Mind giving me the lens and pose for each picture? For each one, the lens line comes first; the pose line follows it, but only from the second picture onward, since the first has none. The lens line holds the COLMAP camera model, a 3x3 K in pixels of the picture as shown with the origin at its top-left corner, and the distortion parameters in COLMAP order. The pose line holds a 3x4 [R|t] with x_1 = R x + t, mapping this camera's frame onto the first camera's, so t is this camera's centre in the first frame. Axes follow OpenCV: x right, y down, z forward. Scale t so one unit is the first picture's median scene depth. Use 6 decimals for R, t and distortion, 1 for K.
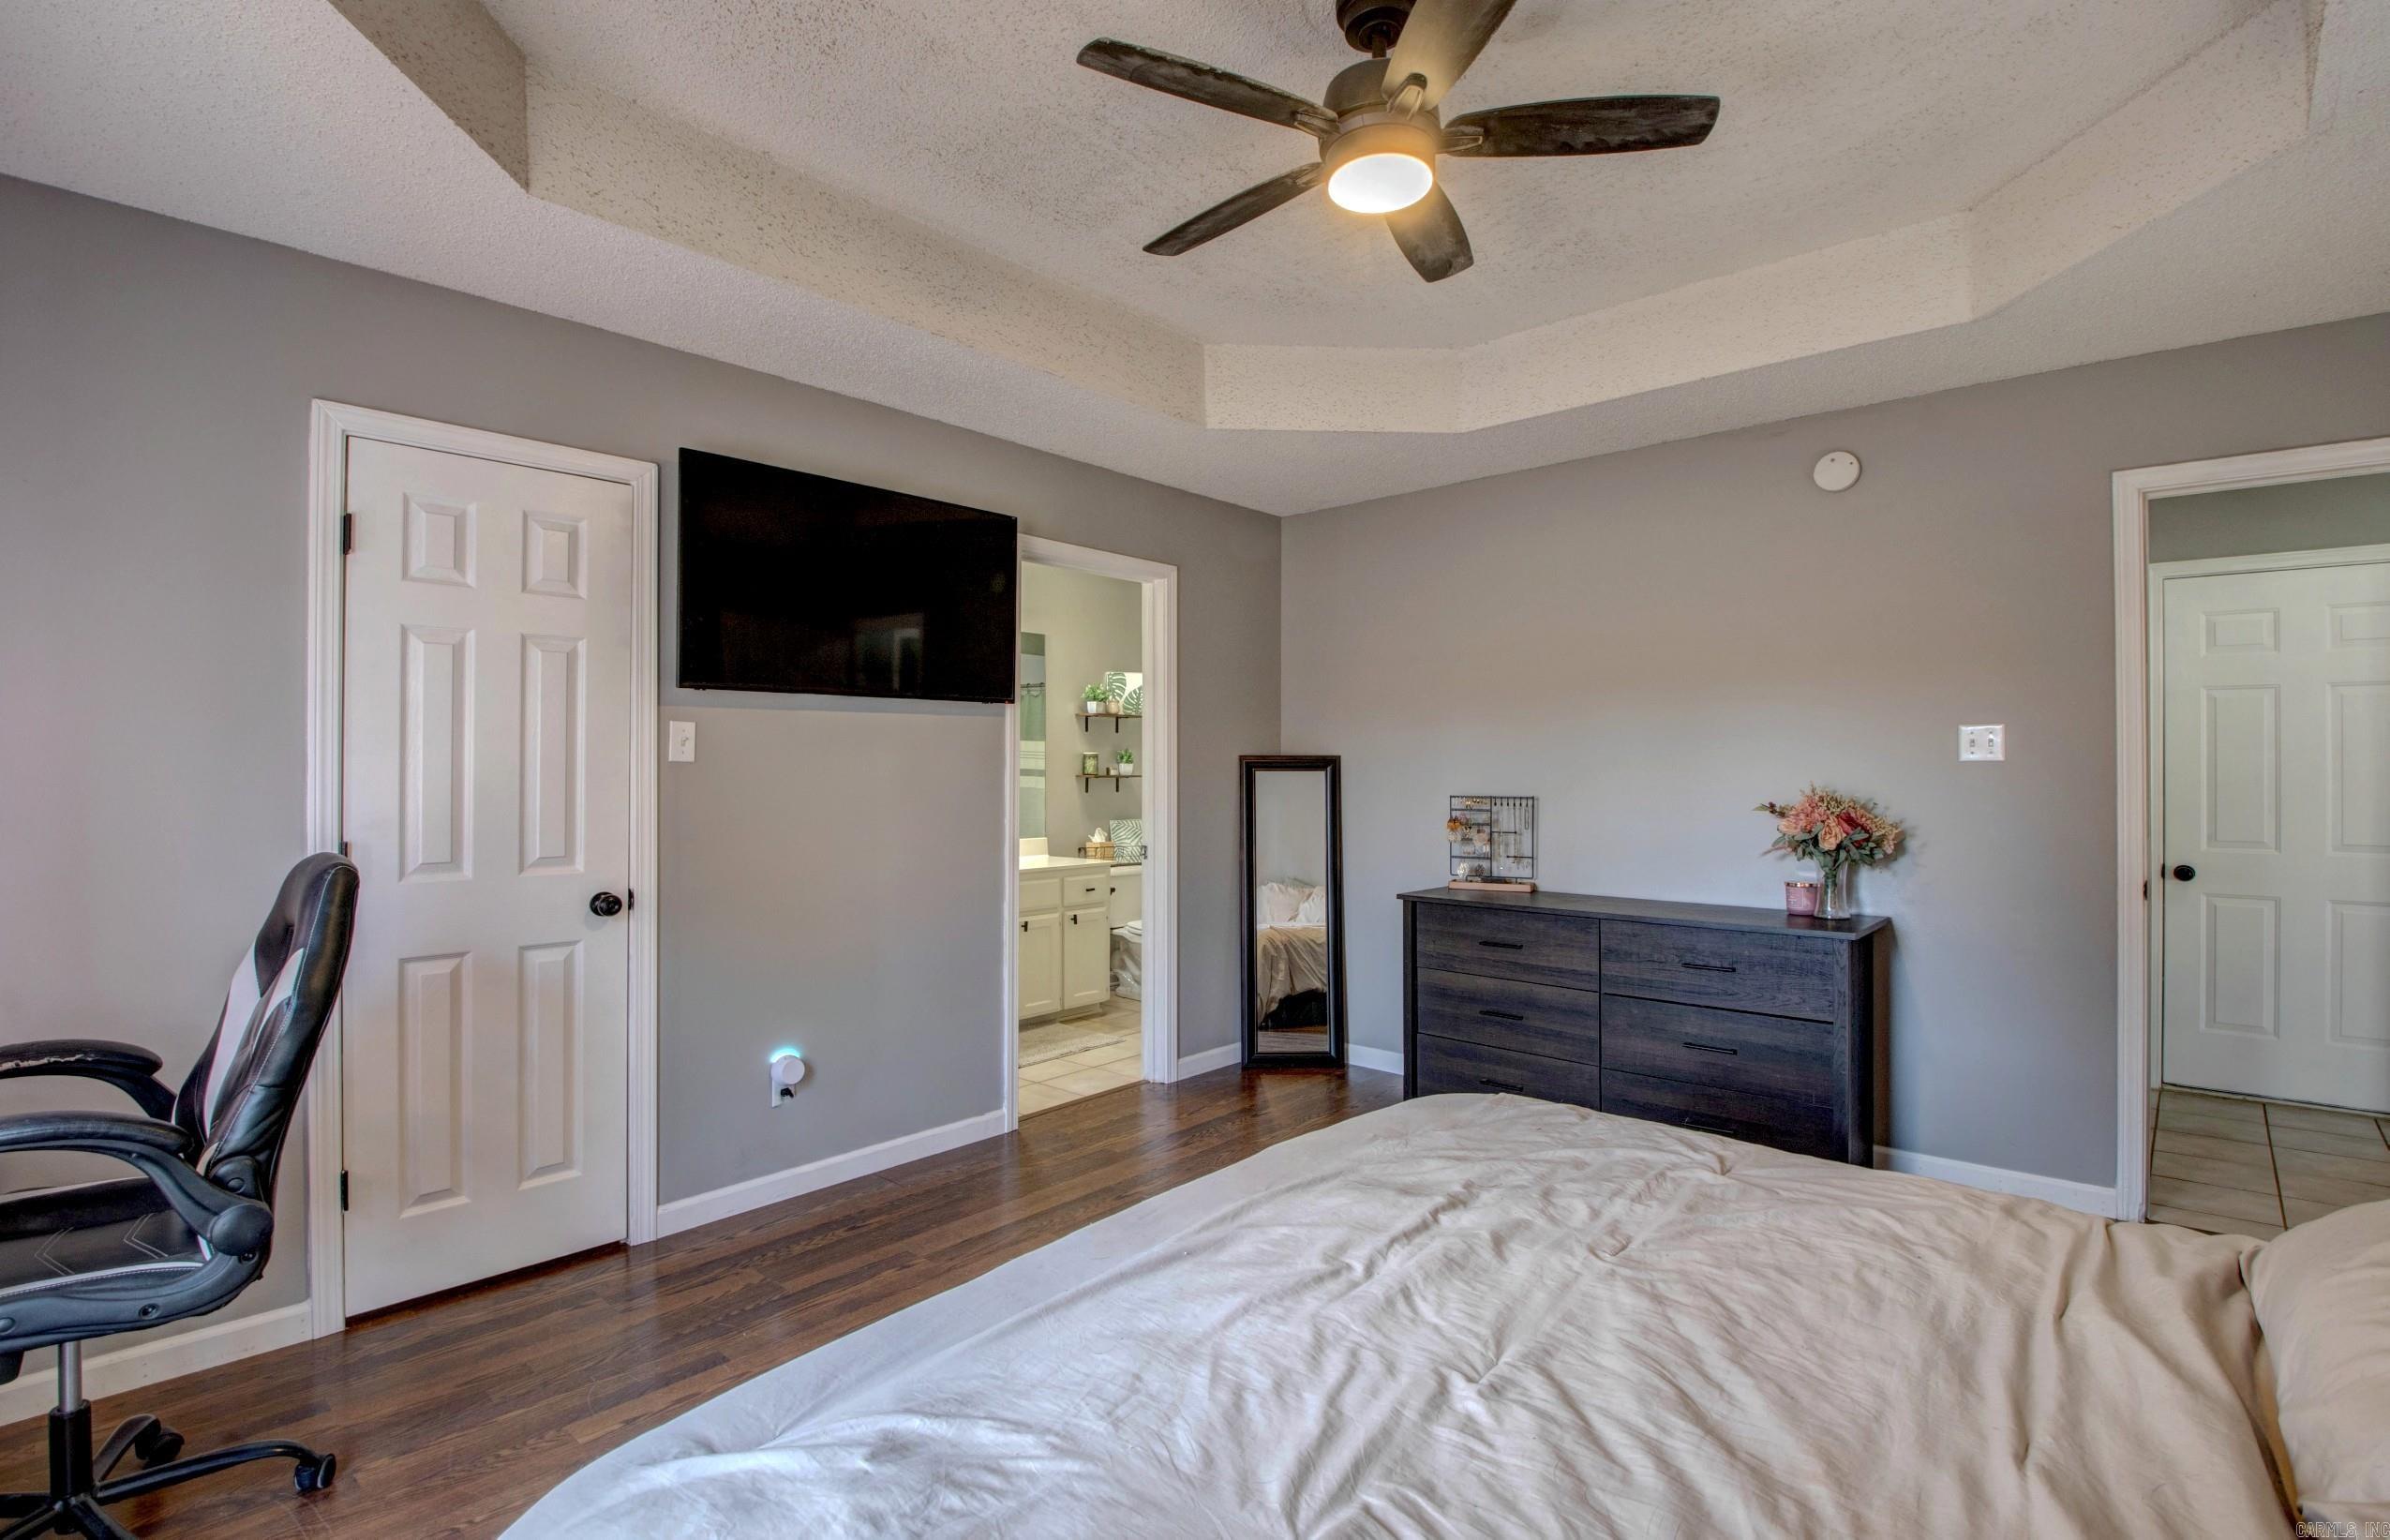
lens RADIAL K [[1122.6, 0, 1196.1], [0, 1122.6, 761.5], [0, 0, 1]] dist [0.017052, -0.029345]
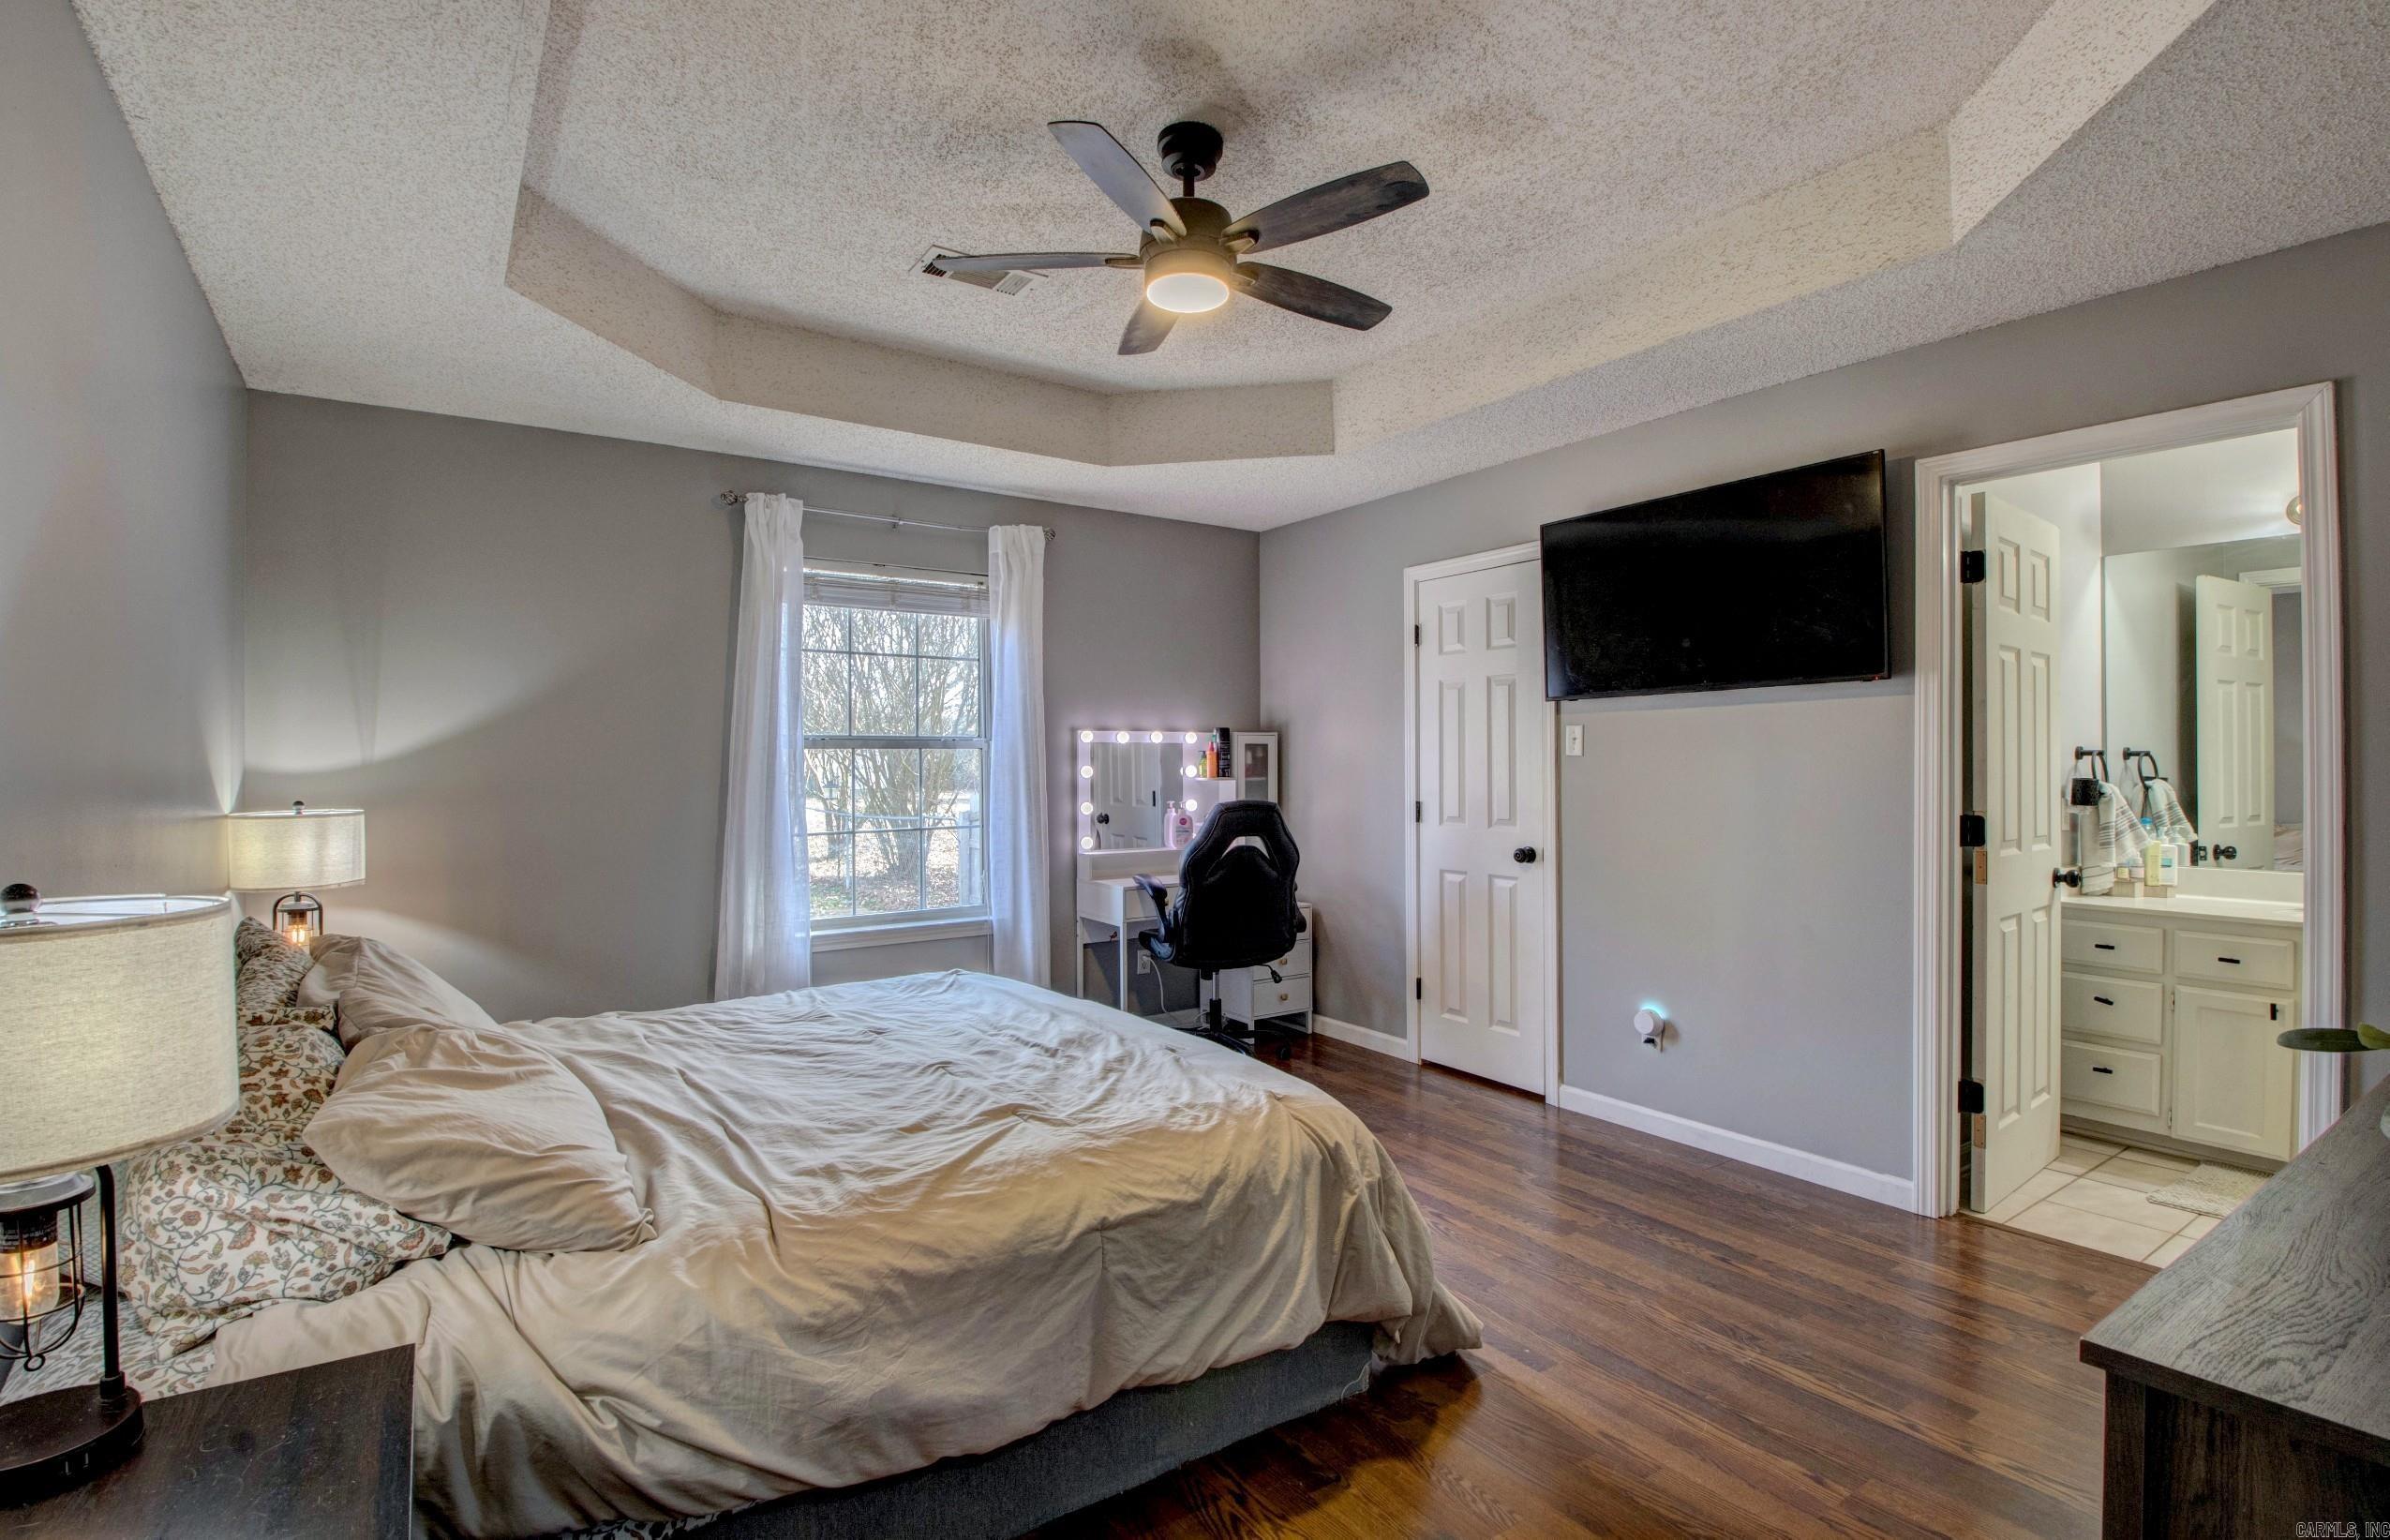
lens RADIAL K [[1122.6, 0, 1196.1], [0, 1122.6, 761.5], [0, 0, 1]] dist [0.017052, -0.029345]
pose [[-0.231707, -0.005088, -0.972772, 0.768485], [0.007481, 0.999947, -0.007012, 0.010602], [0.972757, -0.008902, -0.231657, 0.722424]]
